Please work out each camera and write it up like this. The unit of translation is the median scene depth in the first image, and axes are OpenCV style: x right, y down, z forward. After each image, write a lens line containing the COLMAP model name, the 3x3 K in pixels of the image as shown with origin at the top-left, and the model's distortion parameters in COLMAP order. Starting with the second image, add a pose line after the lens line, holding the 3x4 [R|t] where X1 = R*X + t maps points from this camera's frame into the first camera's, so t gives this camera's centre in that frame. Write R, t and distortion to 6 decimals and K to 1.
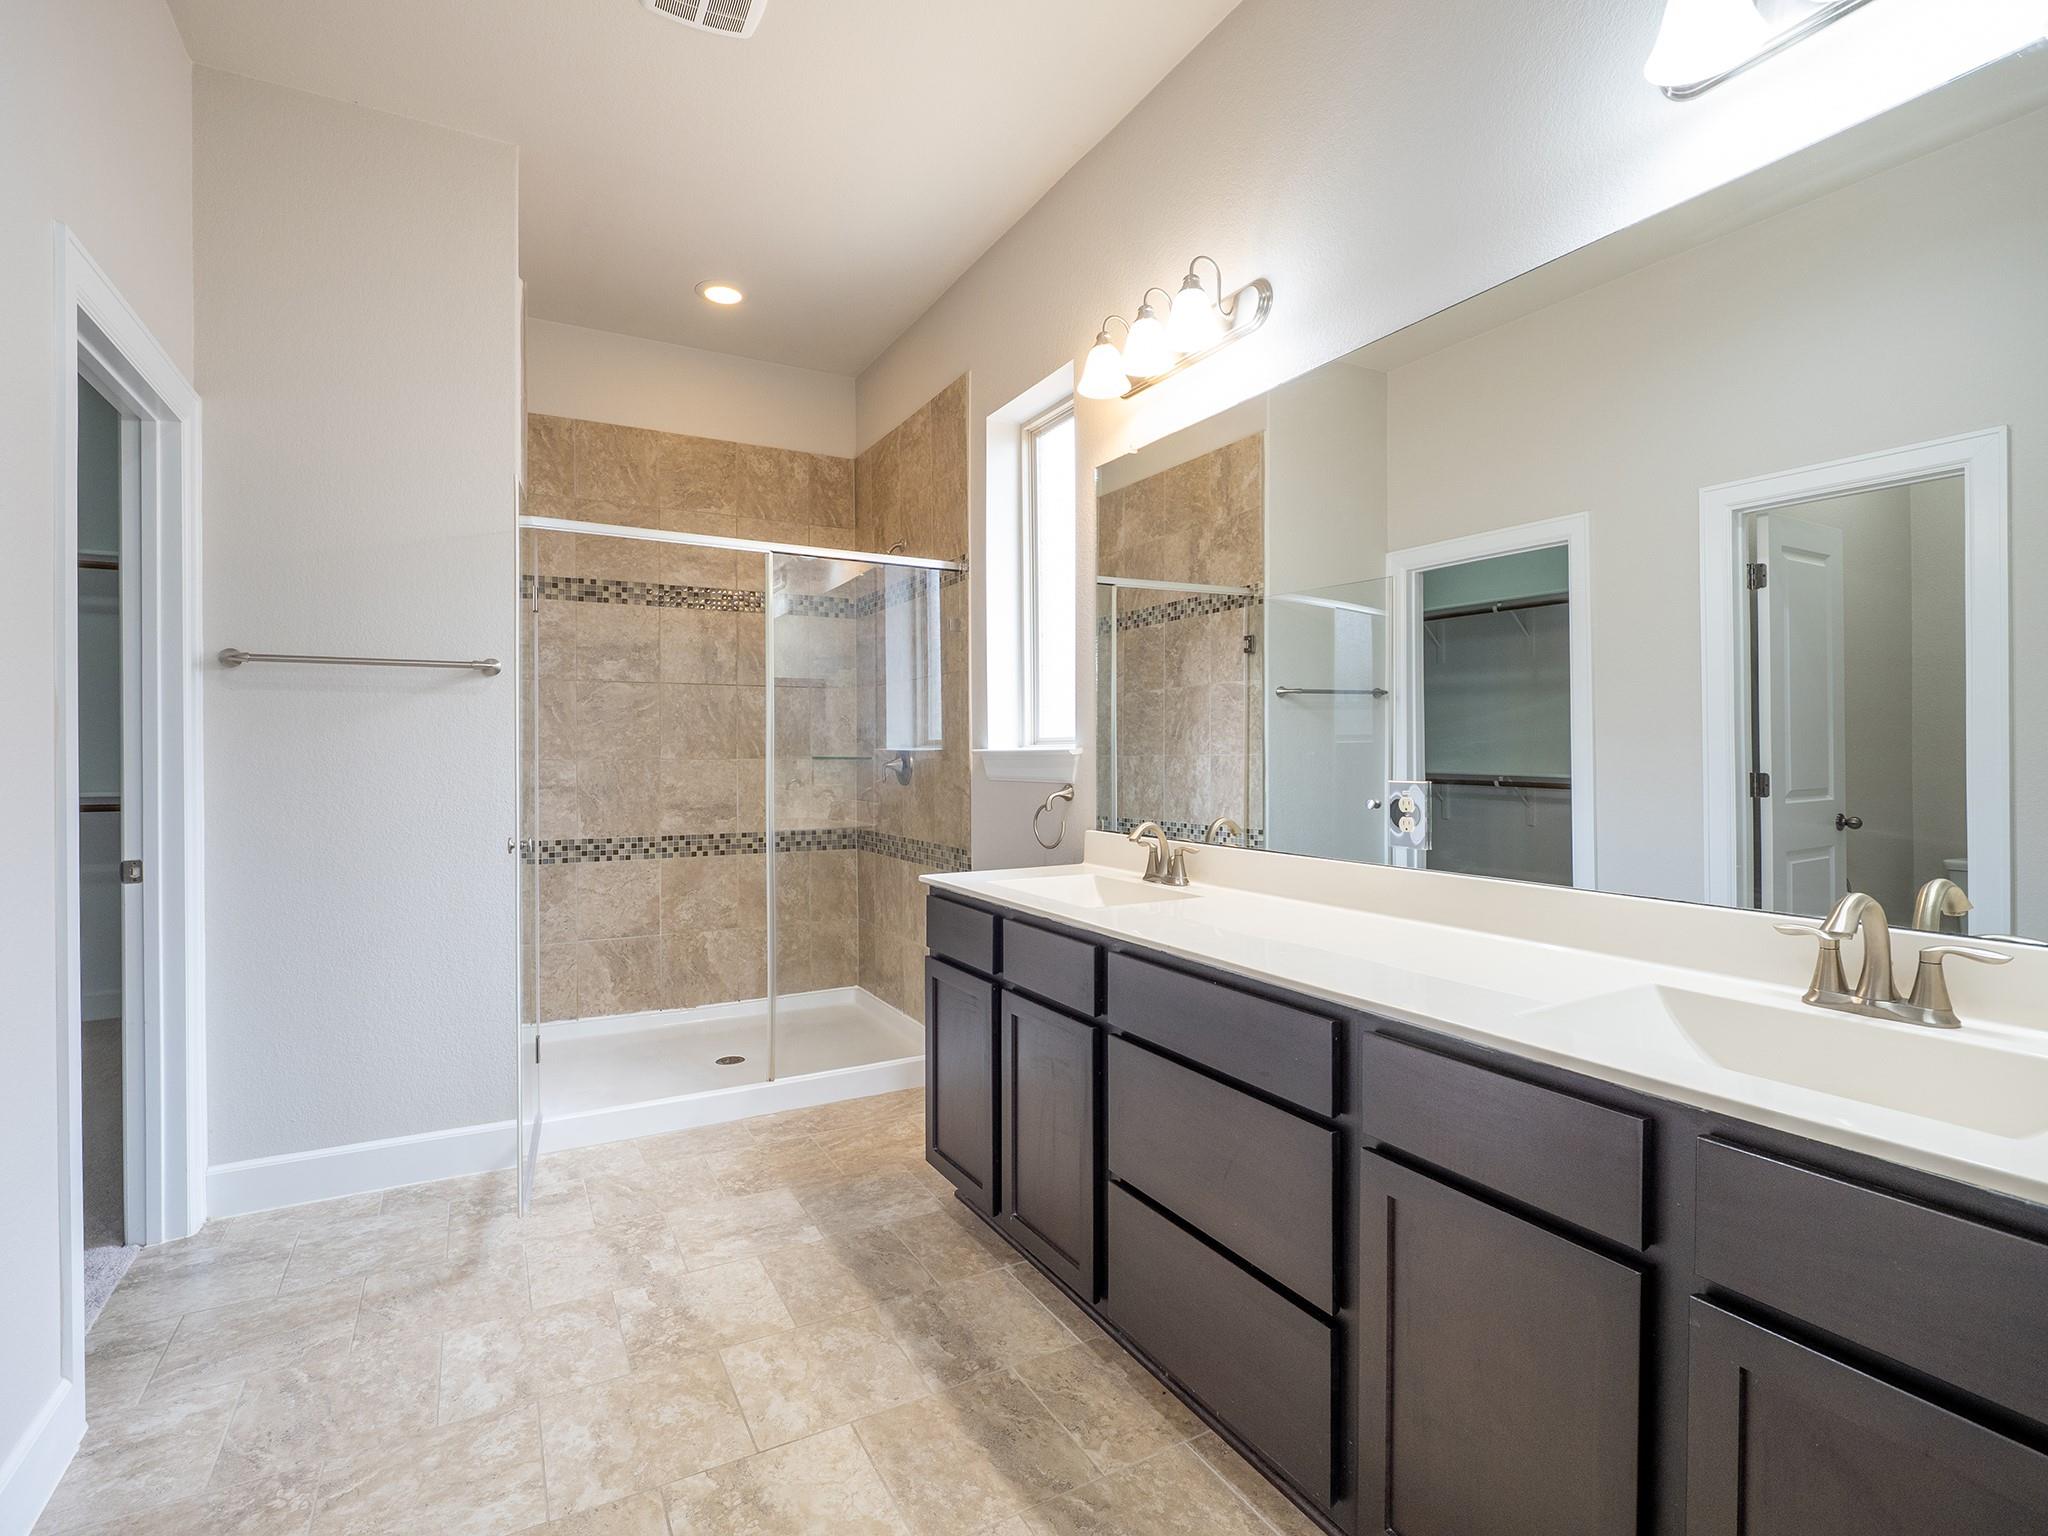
lens RADIAL K [[980.5, 0, 1013.1], [0, 980.5, 759.7], [0, 0, 1]] dist [-0.006054, -0.002476]
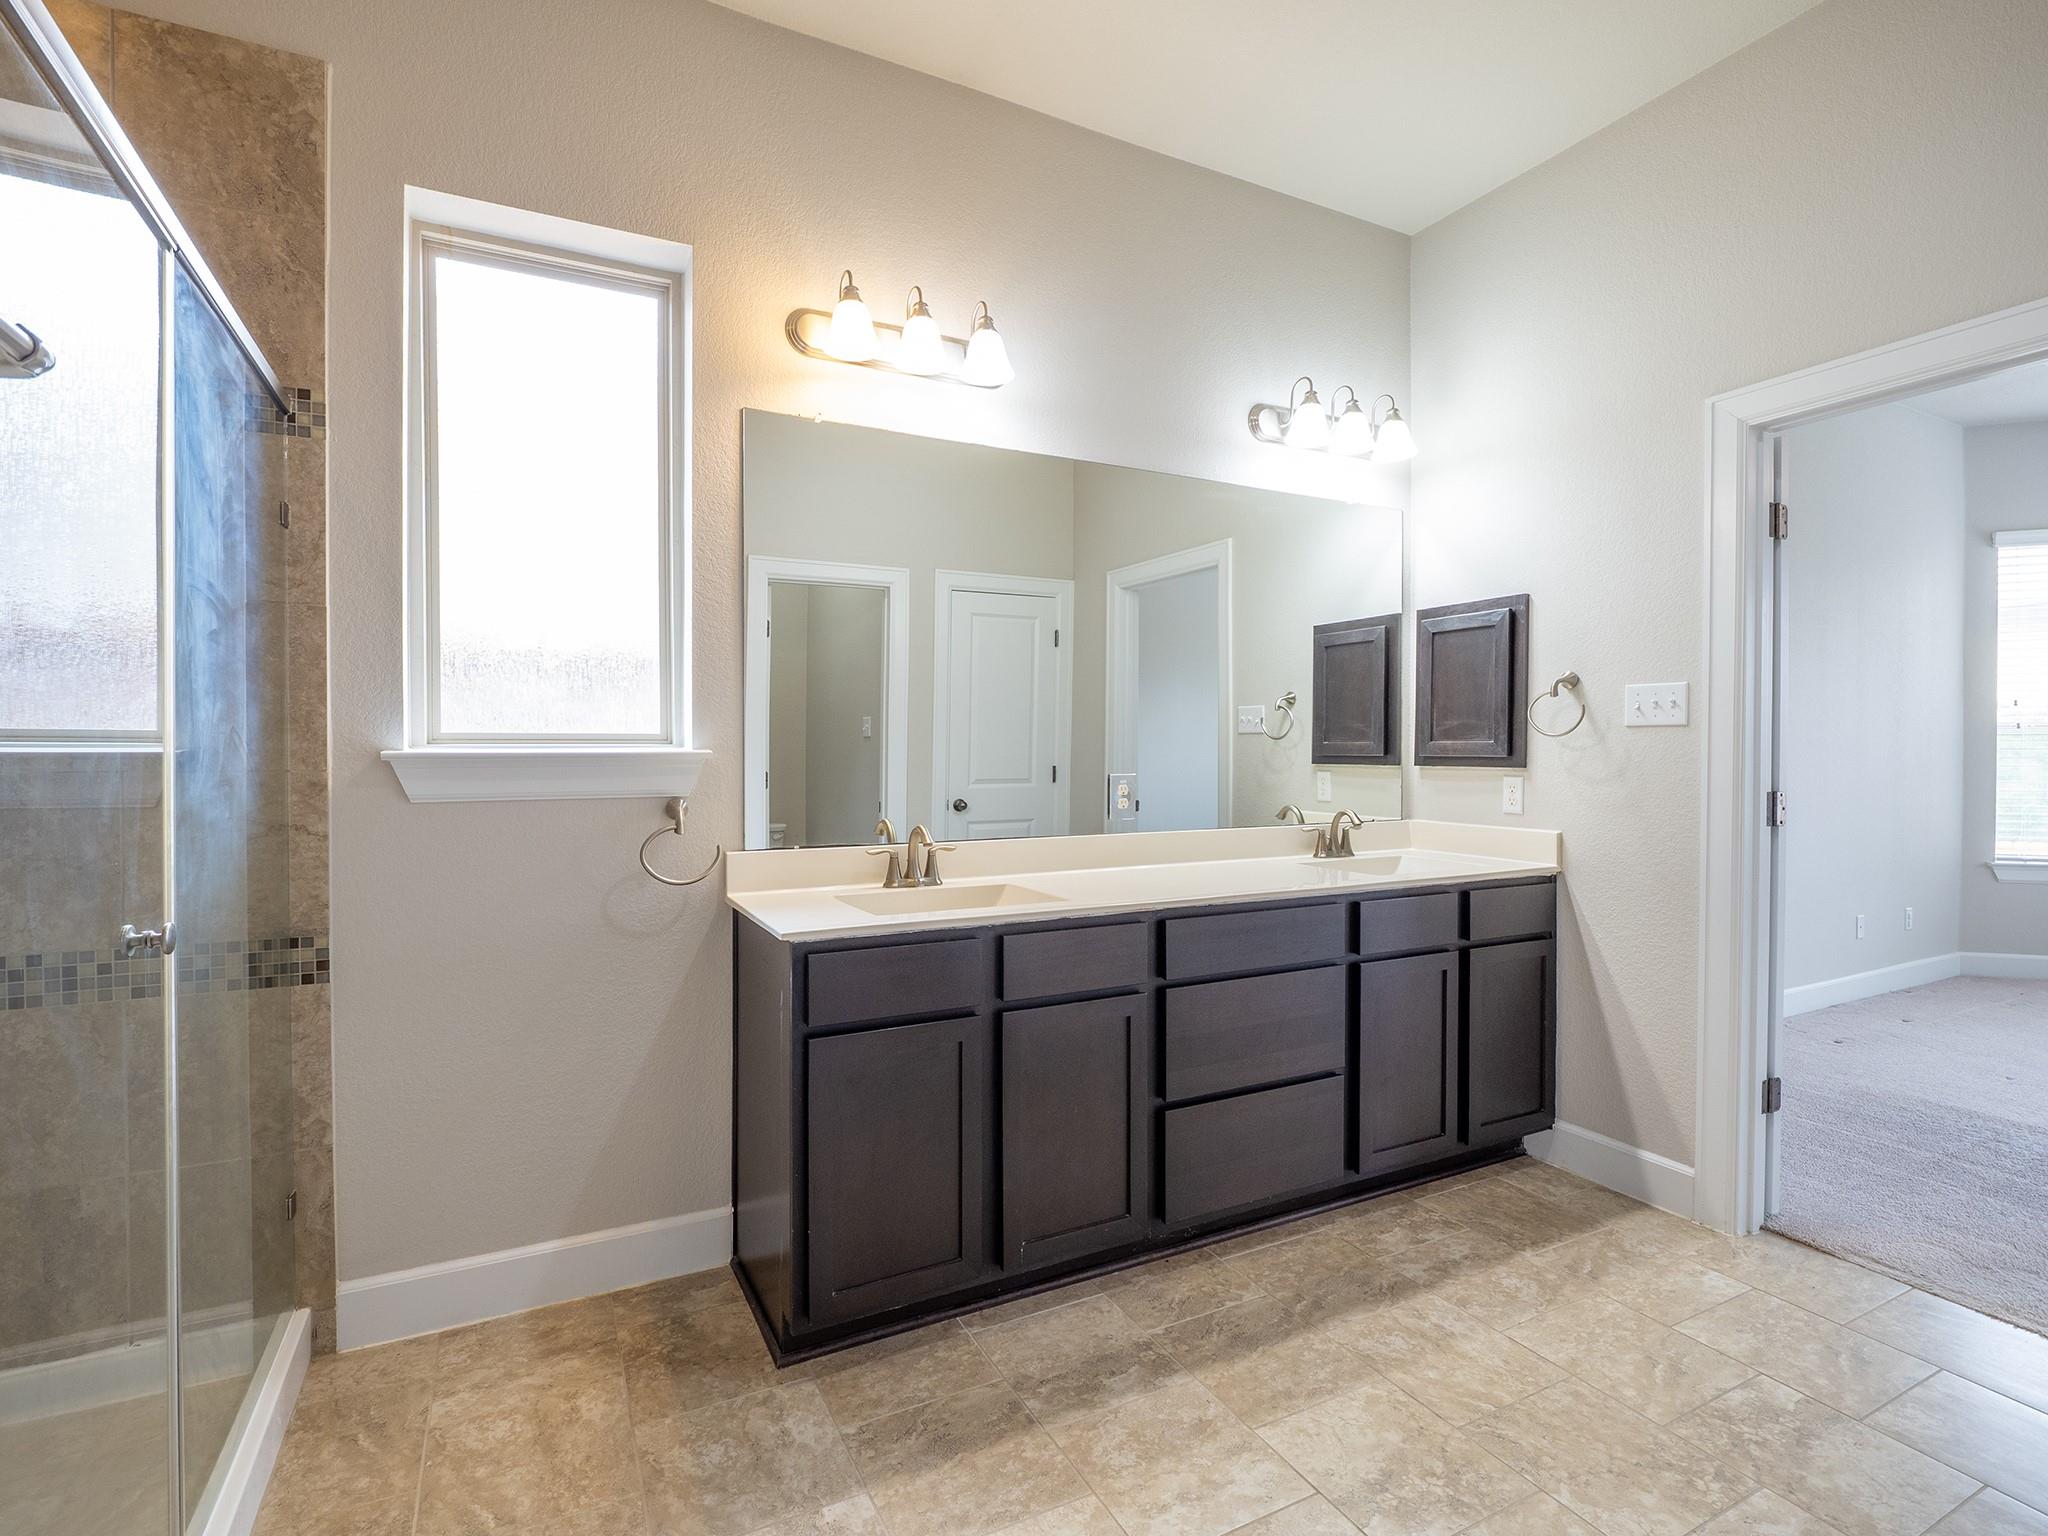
lens RADIAL K [[980.5, 0, 1010.3], [0, 980.5, 757.9], [0, 0, 1]] dist [-0.006054, -0.002476]
pose [[0.031436, -0.001389, 0.999505, -0.983675], [0.010192, 0.999947, 0.001069, -0.004137], [-0.999454, 0.010153, 0.031449, 1.022666]]
